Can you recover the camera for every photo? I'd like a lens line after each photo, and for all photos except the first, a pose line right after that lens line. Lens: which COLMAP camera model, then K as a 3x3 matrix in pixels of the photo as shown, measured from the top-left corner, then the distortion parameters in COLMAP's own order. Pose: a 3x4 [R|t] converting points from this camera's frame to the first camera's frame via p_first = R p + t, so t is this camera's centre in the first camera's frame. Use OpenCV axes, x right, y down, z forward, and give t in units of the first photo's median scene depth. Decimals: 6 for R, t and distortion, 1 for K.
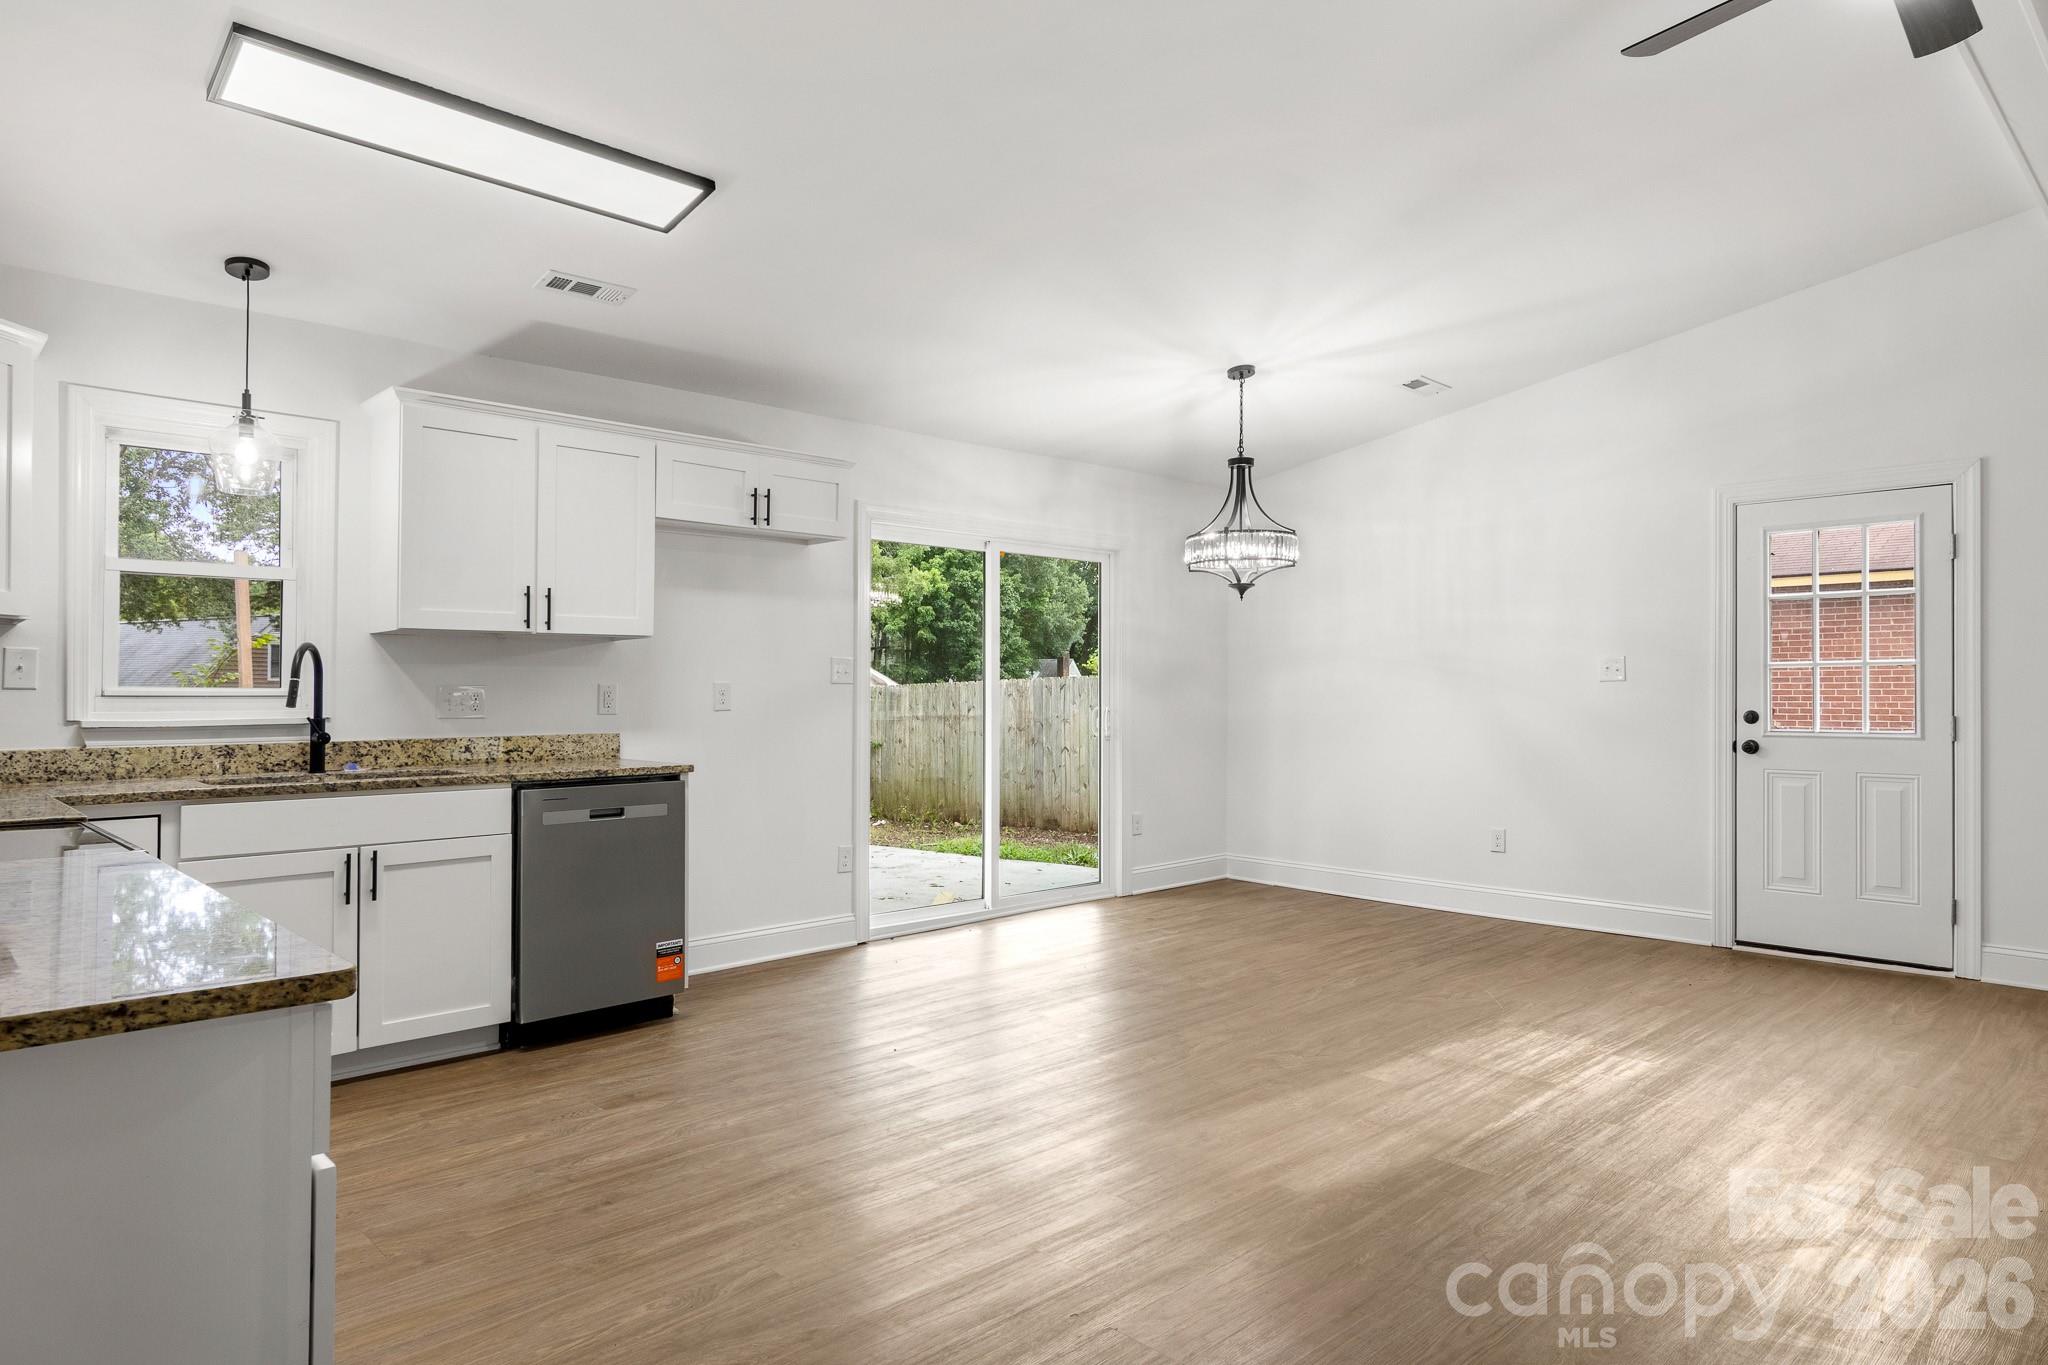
lens RADIAL K [[1219.5, 0, 1024.0], [0, 1219.5, 682.5], [0, 0, 1]] dist [-0.004028, -0.000715]
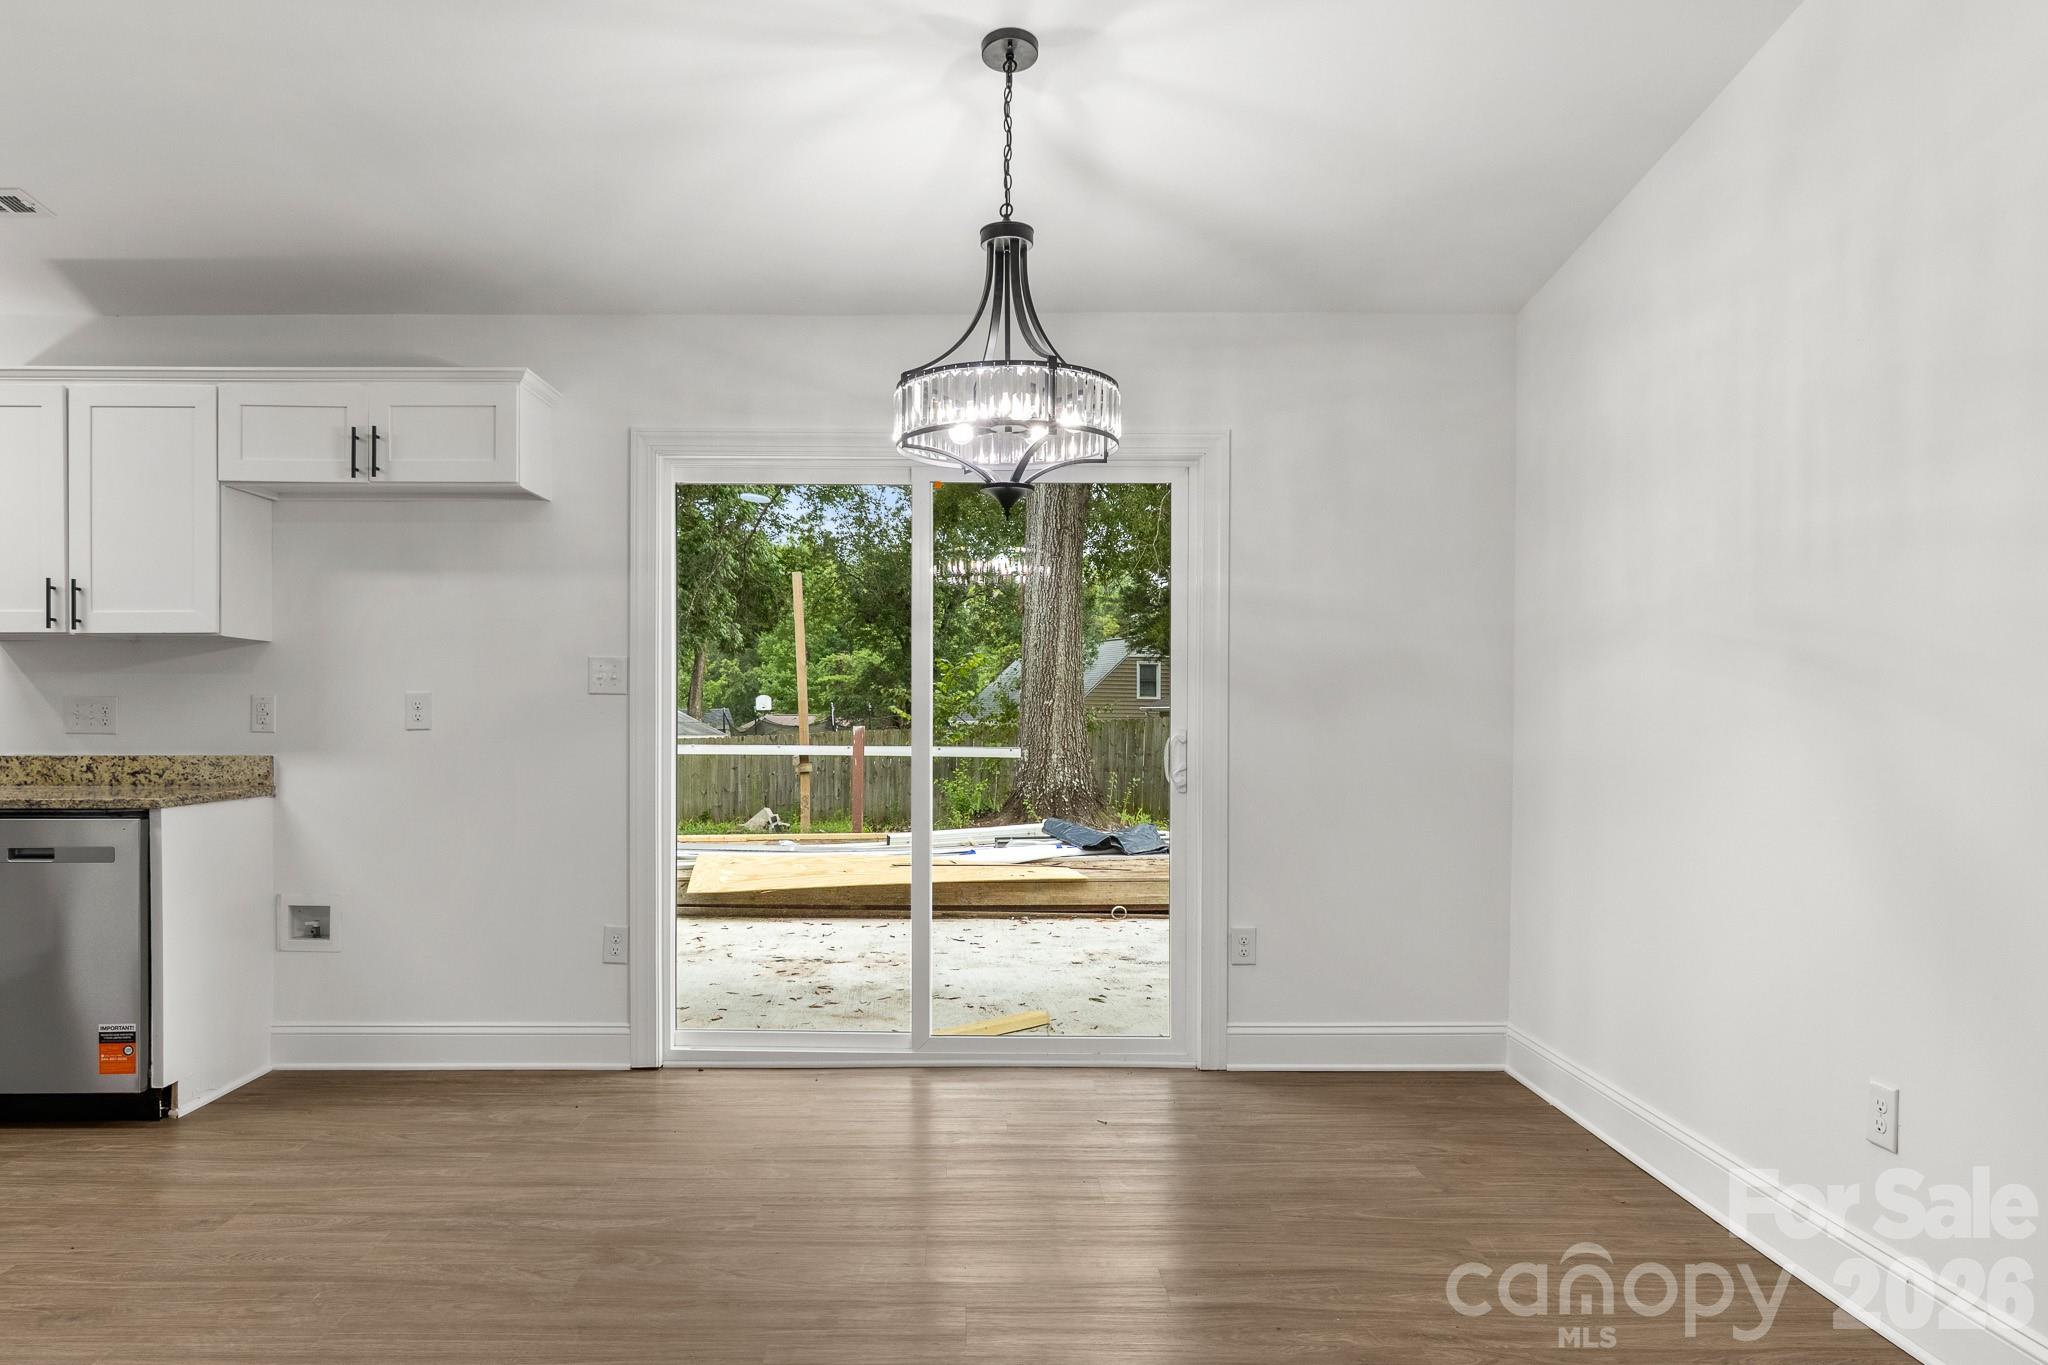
lens RADIAL K [[1339.2, 0, 960.5], [0, 1339.2, 726.2], [0, 0, 1]] dist [0.001894, 0.001552]
pose [[0.718259, 0.011803, -0.695676, 0.591211], [0.001046, 0.999837, 0.018043, 0.006254], [0.695775, -0.013687, 0.718129, 0.654898]]
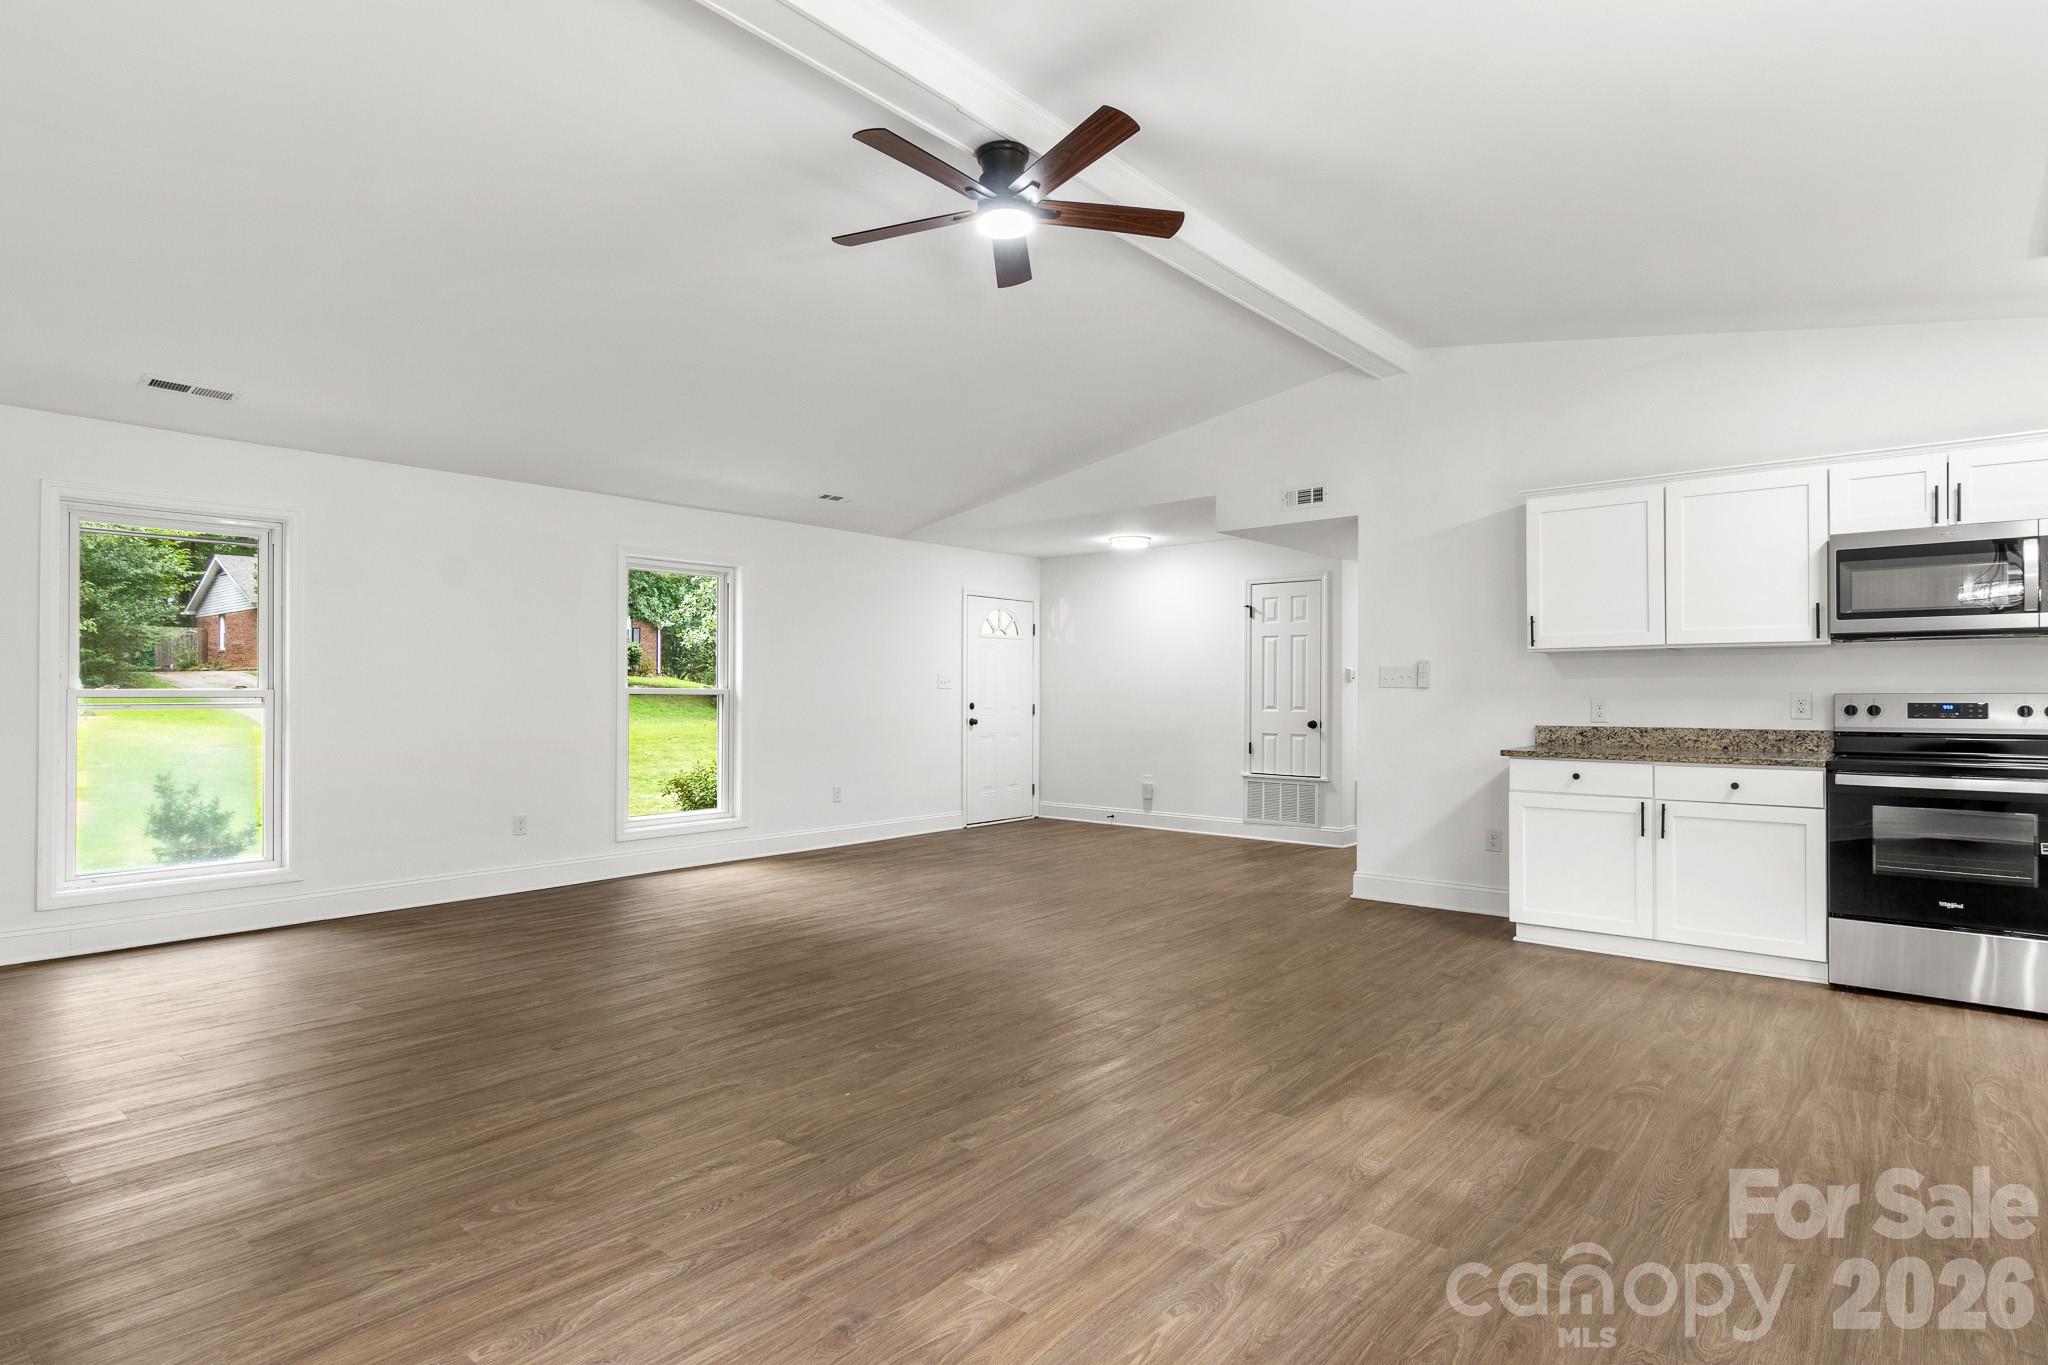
lens RADIAL K [[1072.0, 0, 1032.1], [0, 1072.0, 696.5], [0, 0, 1]] dist [-0.000093, 0.002985]
pose [[-0.993623, 0.003453, -0.112705, 0.422600], [0.004258, 0.999967, -0.006898, 0.009976], [0.112677, -0.007334, -0.993605, 1.188702]]
